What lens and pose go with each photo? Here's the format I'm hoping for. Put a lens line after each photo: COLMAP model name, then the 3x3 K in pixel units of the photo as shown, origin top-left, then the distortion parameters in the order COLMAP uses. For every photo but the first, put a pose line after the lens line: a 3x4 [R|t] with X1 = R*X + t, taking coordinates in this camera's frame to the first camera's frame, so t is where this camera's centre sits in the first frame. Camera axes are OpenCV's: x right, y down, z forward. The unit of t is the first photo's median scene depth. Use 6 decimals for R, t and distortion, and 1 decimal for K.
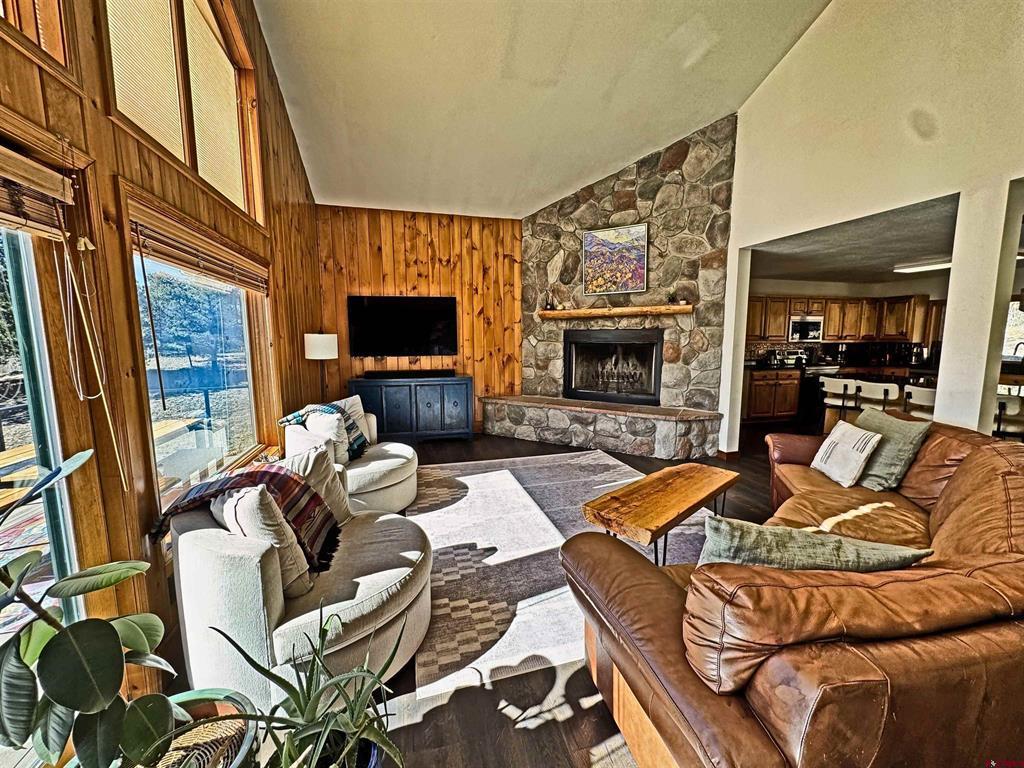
lens RADIAL K [[406.0, 0, 511.1], [0, 406.0, 384.7], [0, 0, 1]] dist [0.001512, -0.000016]
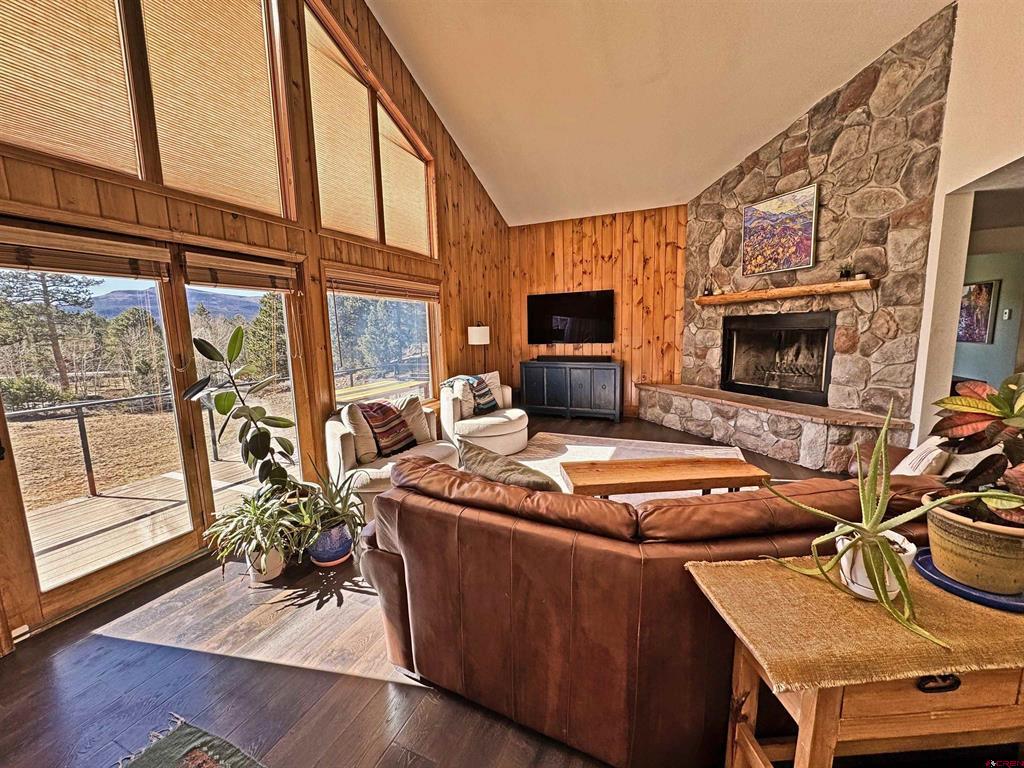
lens RADIAL K [[406.0, 0, 510.4], [0, 406.0, 385.4], [0, 0, 1]] dist [0.001512, -0.000016]
pose [[0.786311, 0.069399, -0.613920, 0.361612], [-0.052130, 0.997580, 0.046001, 0.005775], [0.615627, -0.004167, 0.788027, -0.033655]]
